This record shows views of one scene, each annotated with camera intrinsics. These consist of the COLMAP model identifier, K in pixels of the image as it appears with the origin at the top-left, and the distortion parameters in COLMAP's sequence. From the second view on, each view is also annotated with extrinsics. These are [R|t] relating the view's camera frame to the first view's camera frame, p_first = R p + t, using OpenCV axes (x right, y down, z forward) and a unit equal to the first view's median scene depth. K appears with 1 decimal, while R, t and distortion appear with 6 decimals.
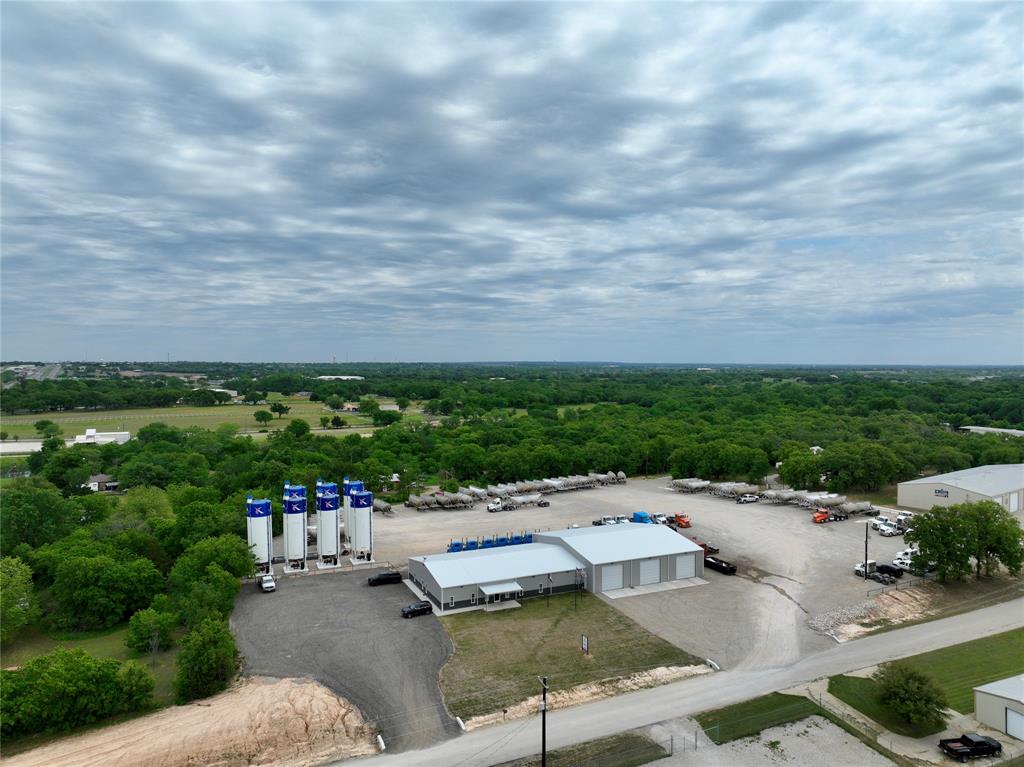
lens RADIAL K [[728.8, 0, 512.0], [0, 728.8, 383.5], [0, 0, 1]] dist [0.006399, 0.002463]
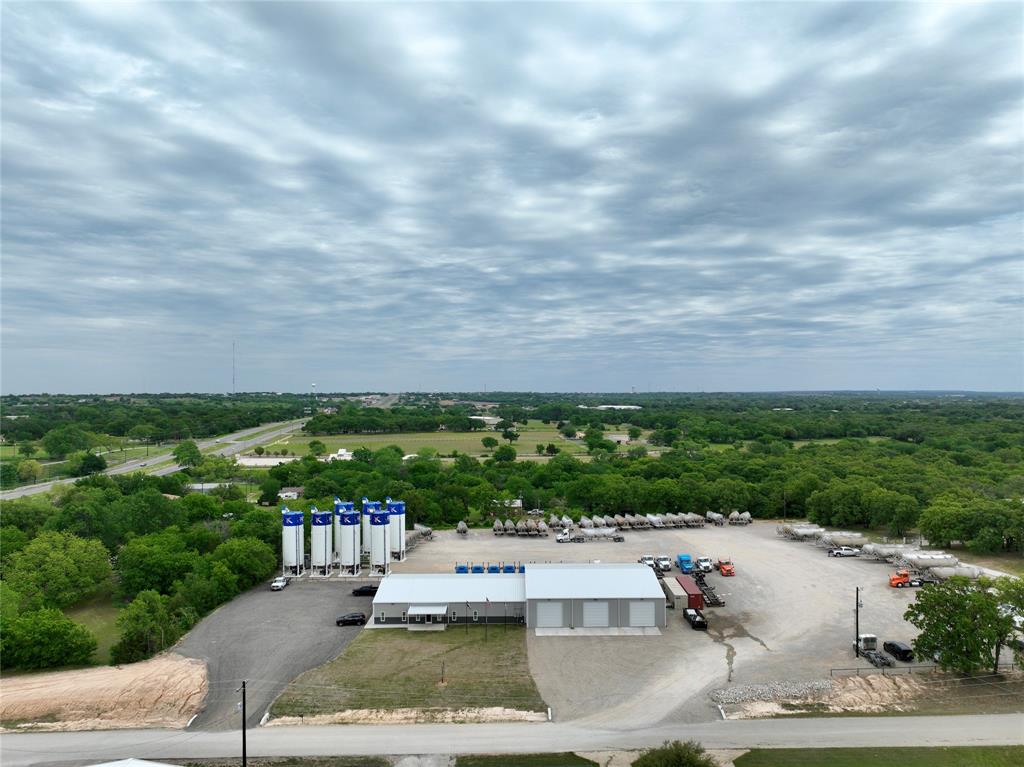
lens RADIAL K [[728.8, 0, 512.0], [0, 728.8, 383.5], [0, 0, 1]] dist [0.006399, 0.002463]
pose [[0.909260, -0.007959, -0.416152, 0.369299], [-0.009001, 0.999207, -0.038777, -0.002183], [0.416130, 0.039004, 0.908468, 0.063834]]
